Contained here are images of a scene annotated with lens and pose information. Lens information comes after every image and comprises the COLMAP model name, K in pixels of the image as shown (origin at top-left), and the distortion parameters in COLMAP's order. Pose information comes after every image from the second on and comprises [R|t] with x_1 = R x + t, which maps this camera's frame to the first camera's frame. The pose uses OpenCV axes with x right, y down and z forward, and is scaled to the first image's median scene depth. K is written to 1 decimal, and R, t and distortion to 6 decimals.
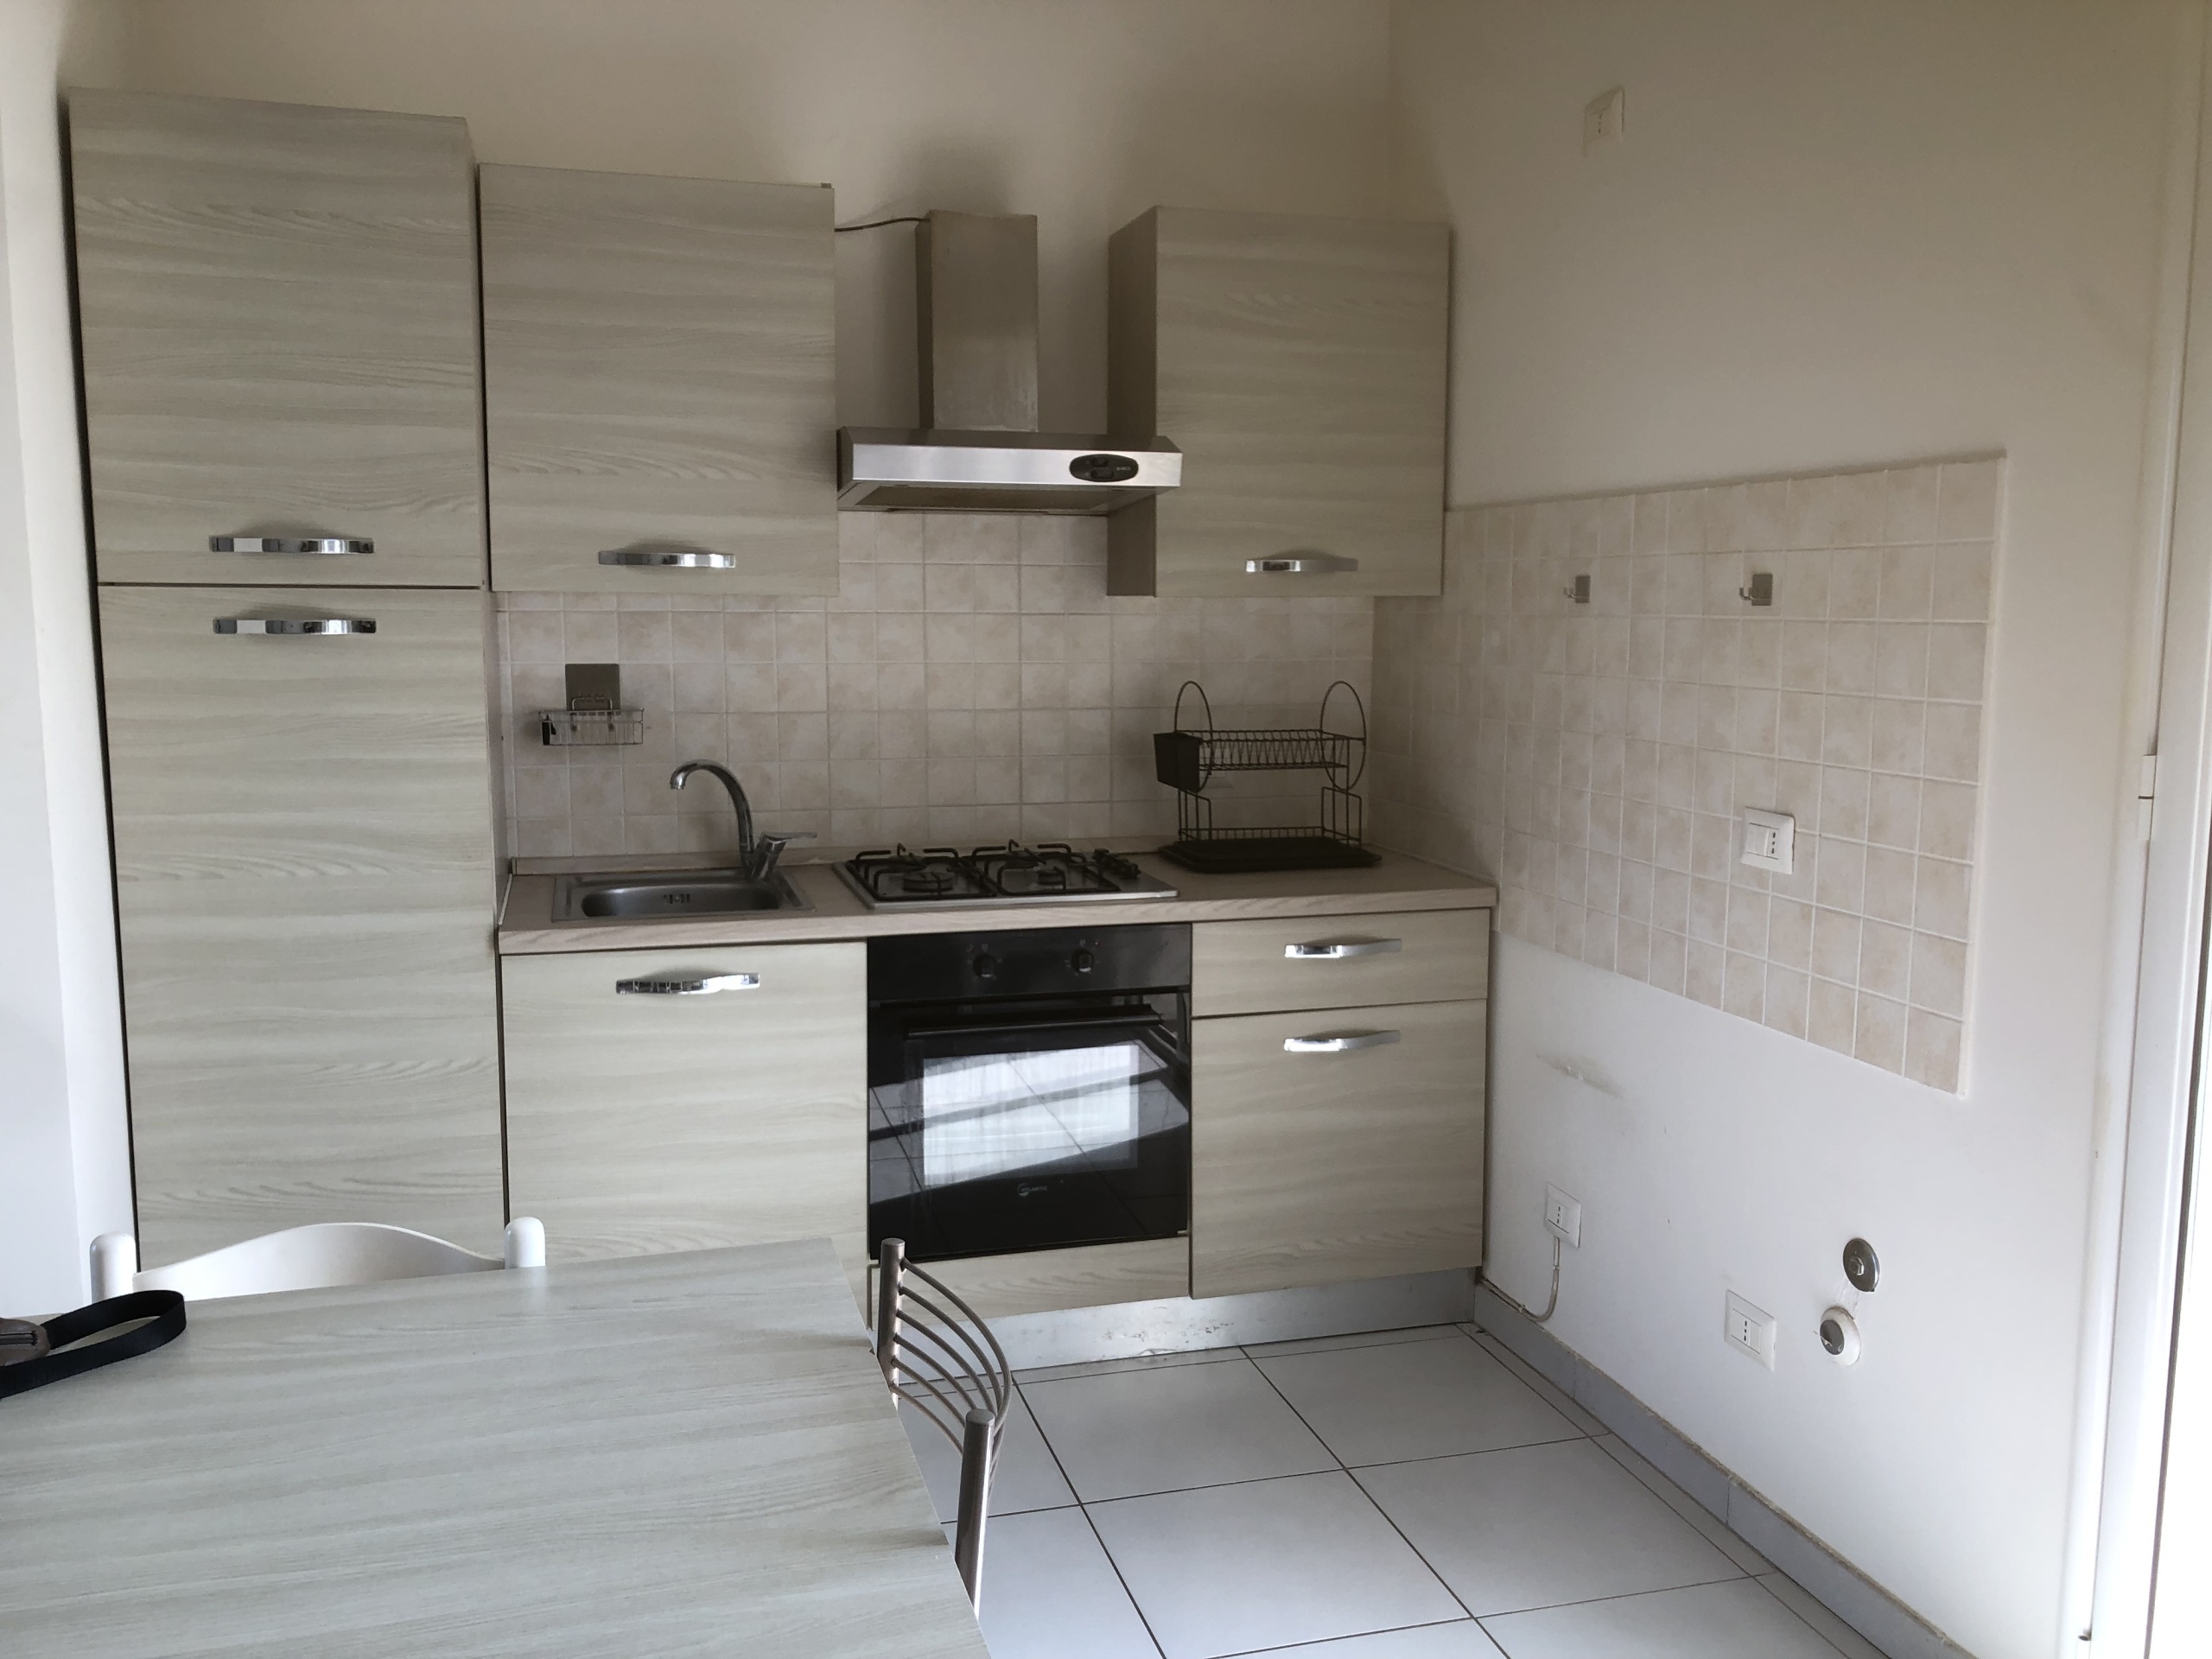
lens RADIAL K [[1812.9, 0, 1100.1], [0, 1812.9, 835.0], [0, 0, 1]] dist [0.024956, 0.002456]
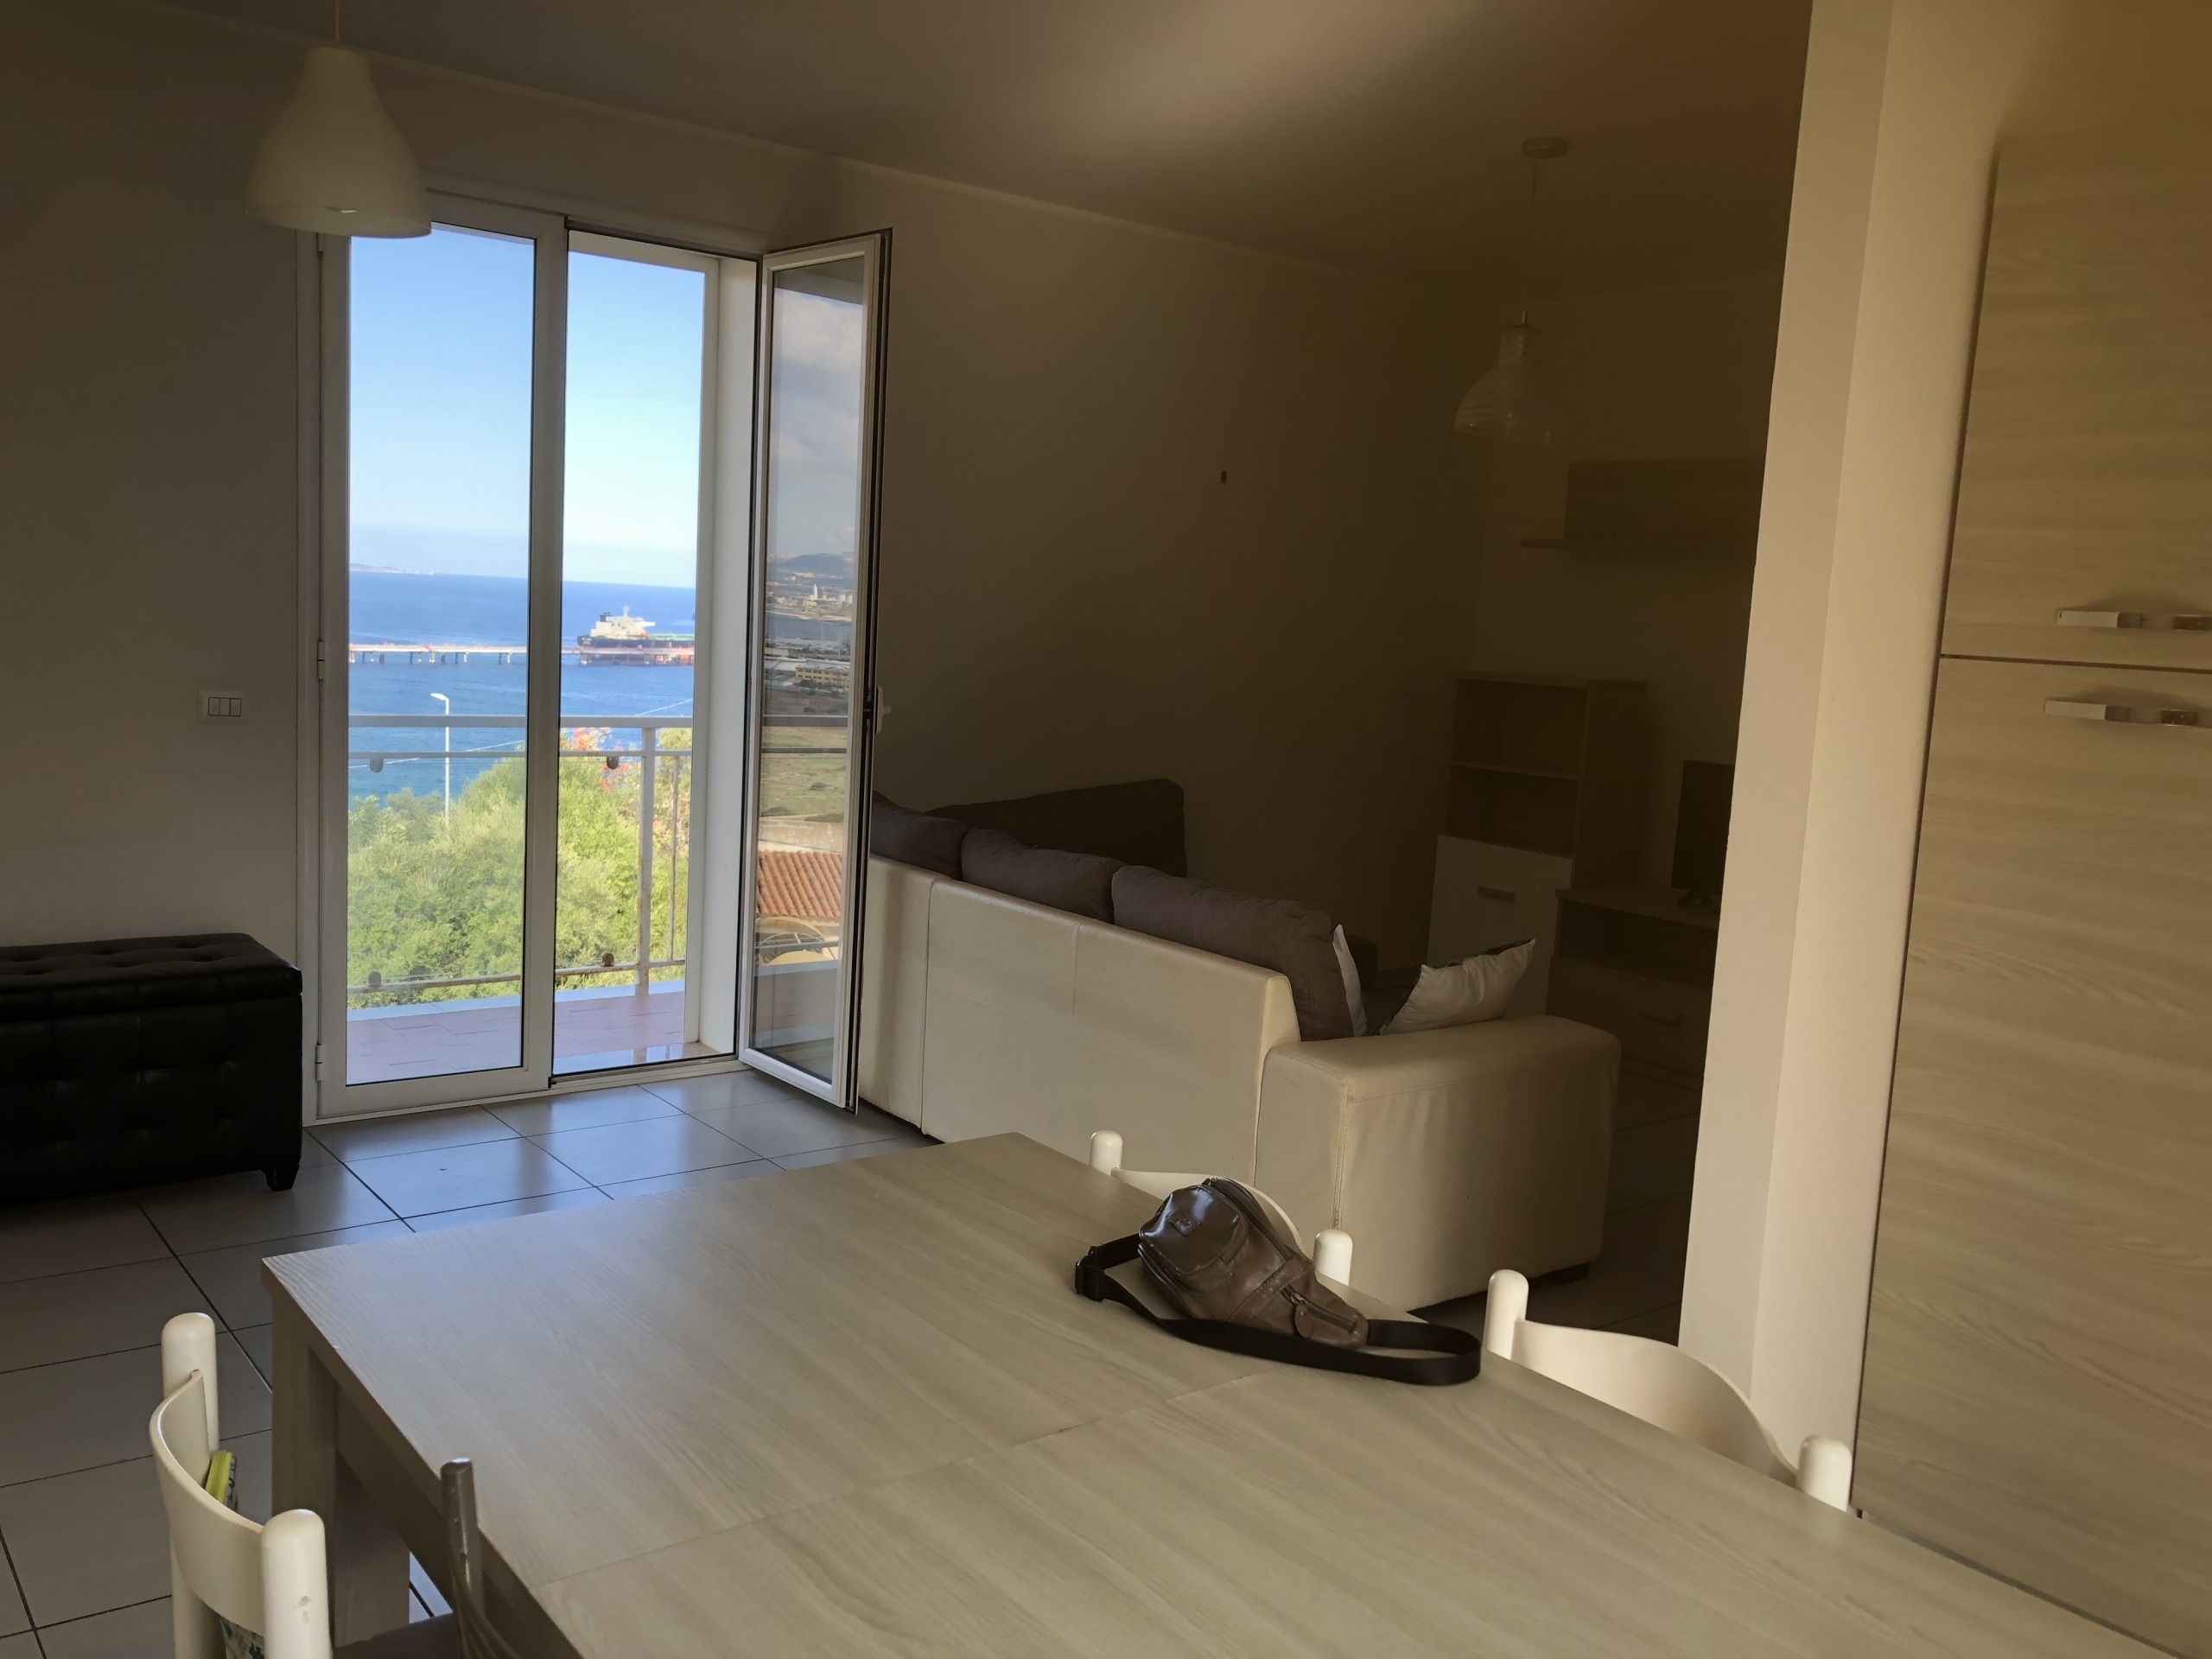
lens RADIAL K [[1812.9, 0, 1100.1], [0, 1812.9, 835.0], [0, 0, 1]] dist [0.024956, 0.002456]
pose [[0.380916, 0.137250, -0.914366, 0.171746], [-0.173672, 0.981940, 0.075043, -0.038089], [0.908152, 0.130215, 0.397873, 0.217122]]
